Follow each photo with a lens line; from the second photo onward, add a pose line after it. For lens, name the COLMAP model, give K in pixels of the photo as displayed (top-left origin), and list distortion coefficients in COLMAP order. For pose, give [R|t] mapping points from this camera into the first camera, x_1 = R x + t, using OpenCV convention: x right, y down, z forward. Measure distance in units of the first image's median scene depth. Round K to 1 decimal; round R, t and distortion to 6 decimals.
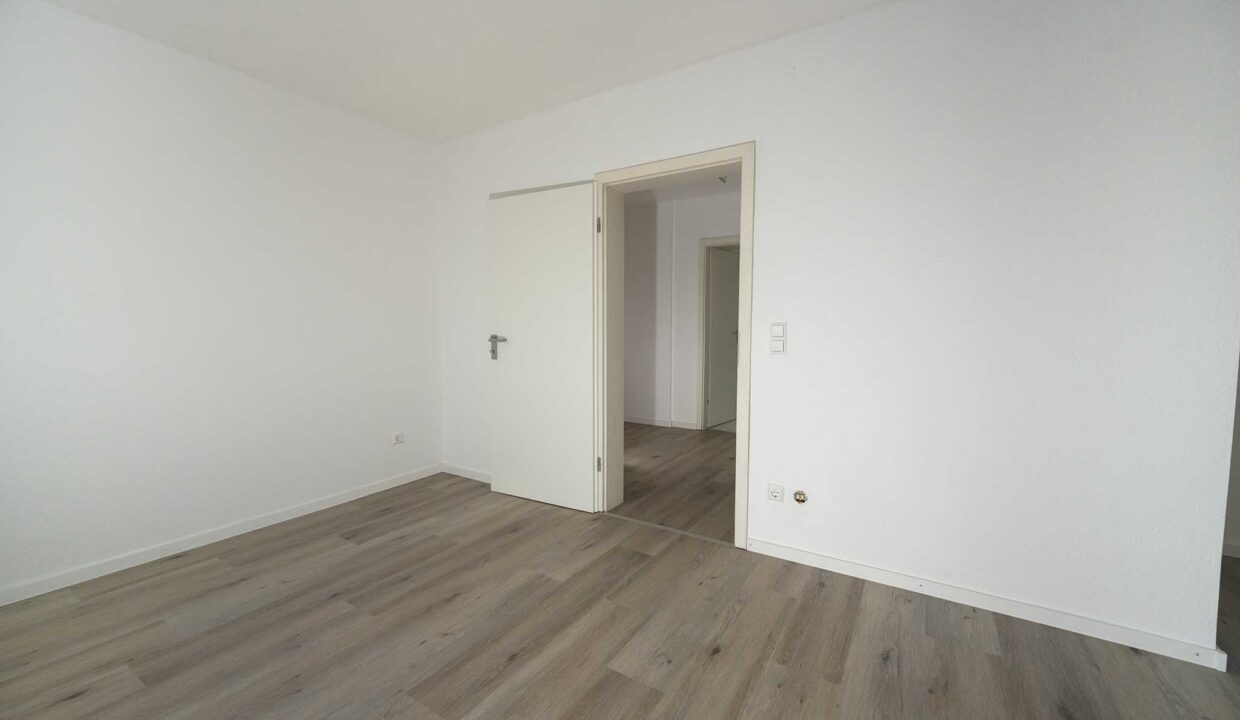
lens RADIAL K [[492.5, 0, 618.1], [0, 492.5, 351.8], [0, 0, 1]] dist [0.006464, -0.000346]
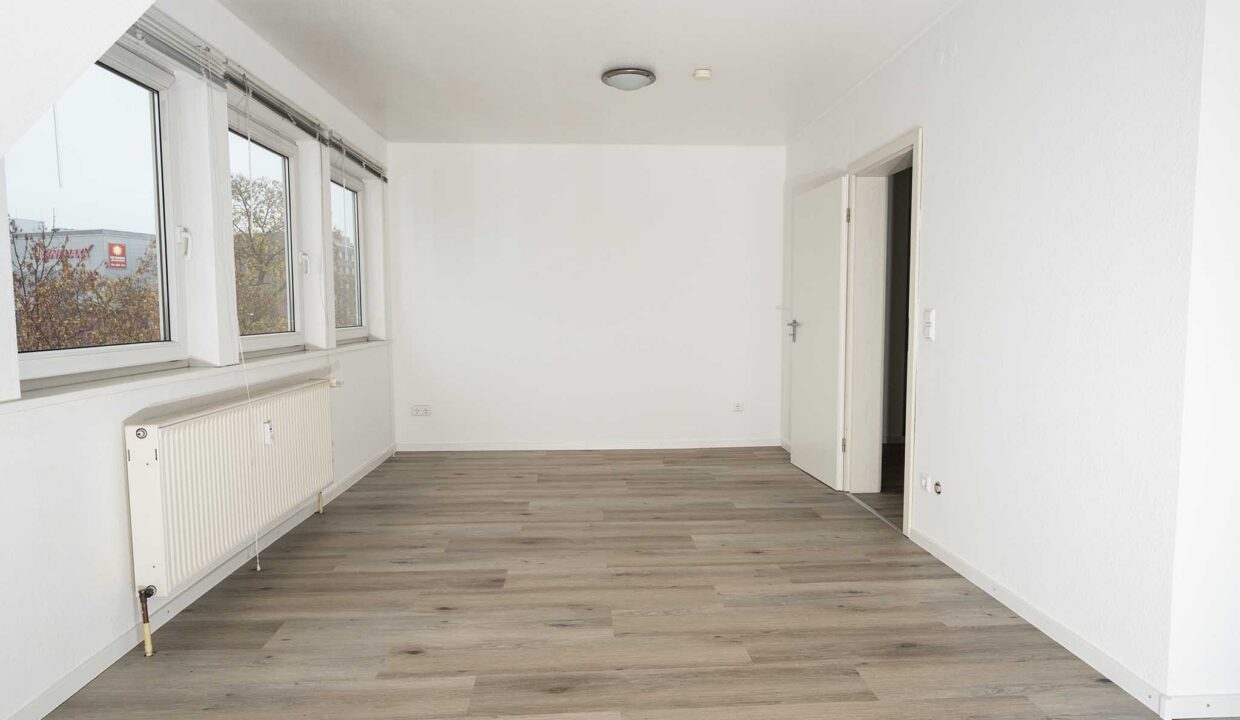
lens RADIAL K [[717.8, 0, 618.0], [0, 717.8, 361.3], [0, 0, 1]] dist [-0.001576, 0.001023]
pose [[0.581043, 0.058643, -0.811757, 1.350211], [-0.043365, 0.998215, 0.041073, 0.014805], [0.812717, 0.011337, 0.582549, -0.406221]]
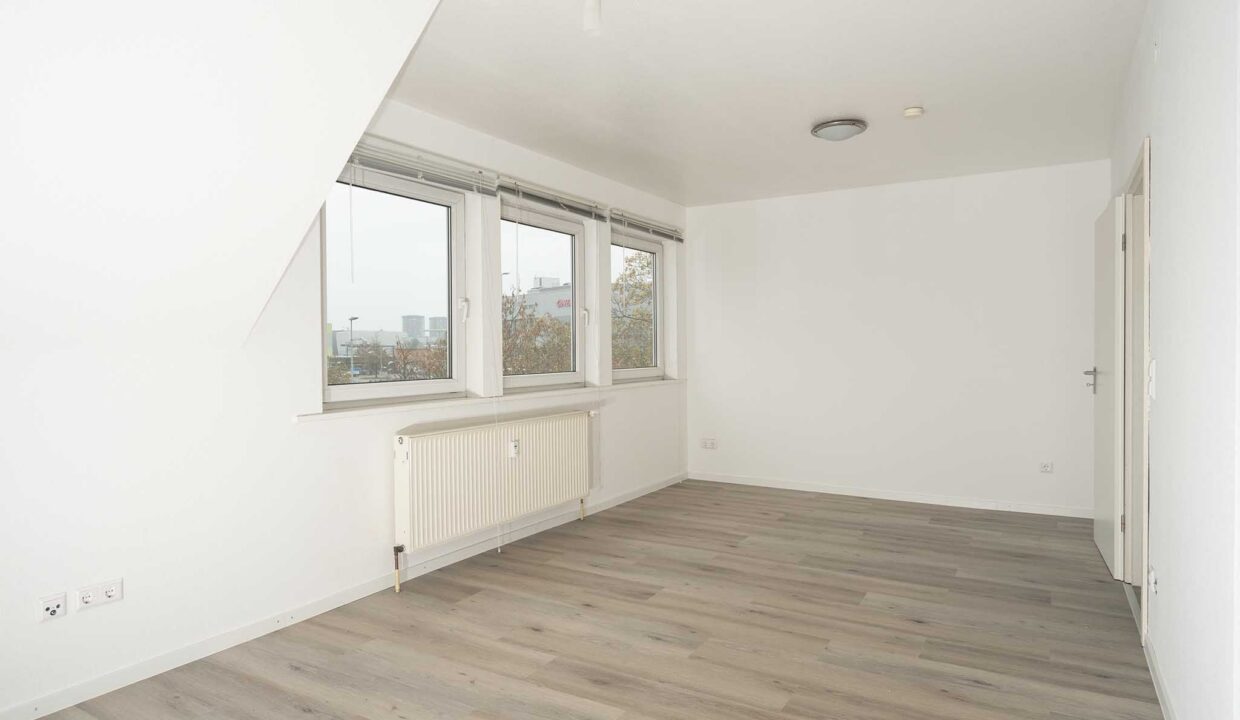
lens RADIAL K [[717.8, 0, 620.3], [0, 717.8, 357.7], [0, 0, 1]] dist [-0.001576, 0.001023]
pose [[0.028811, 0.016174, -0.999454, 1.729794], [-0.051592, 0.998560, 0.014672, -0.043385], [0.998253, 0.051141, 0.029604, 0.135808]]
